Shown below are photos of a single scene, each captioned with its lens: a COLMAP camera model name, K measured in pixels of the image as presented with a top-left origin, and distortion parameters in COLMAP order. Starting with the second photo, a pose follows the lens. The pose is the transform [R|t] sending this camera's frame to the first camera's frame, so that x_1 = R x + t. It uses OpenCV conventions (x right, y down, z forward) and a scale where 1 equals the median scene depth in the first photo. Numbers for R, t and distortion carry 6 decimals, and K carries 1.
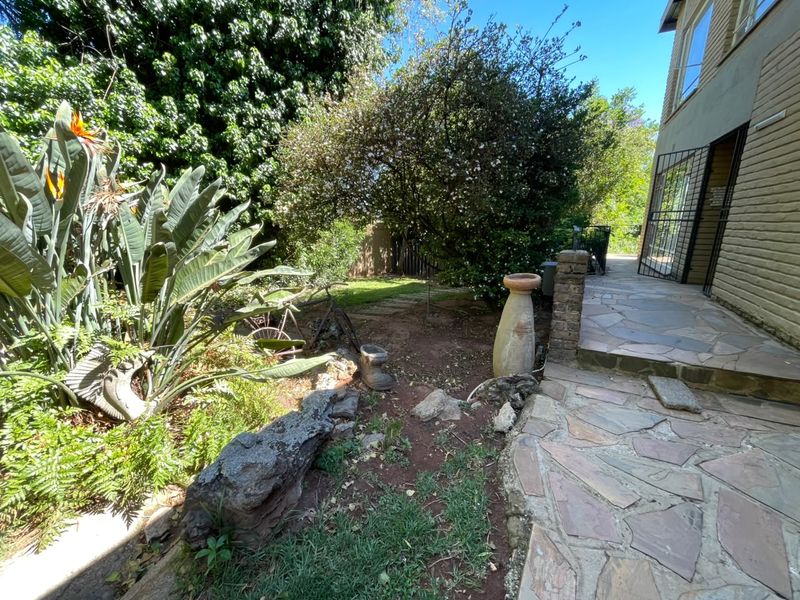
lens RADIAL K [[326.0, 0, 397.9], [0, 326.0, 298.2], [0, 0, 1]] dist [-0.001882, -0.000670]
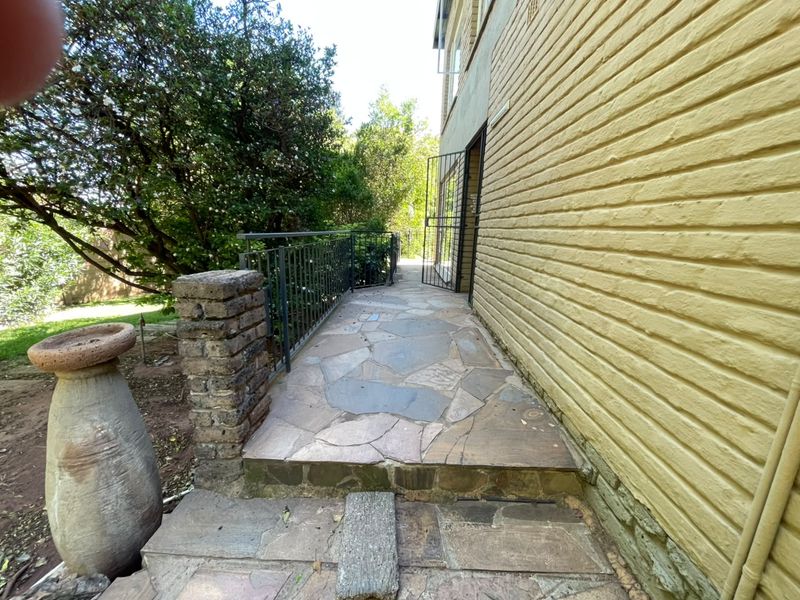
lens RADIAL K [[326.0, 0, 397.9], [0, 326.0, 298.2], [0, 0, 1]] dist [-0.001882, -0.000670]
pose [[0.895392, -0.069114, 0.439882, 0.395854], [0.075875, 0.997115, 0.002220, -0.059060], [-0.438766, 0.031388, 0.898053, 0.283650]]
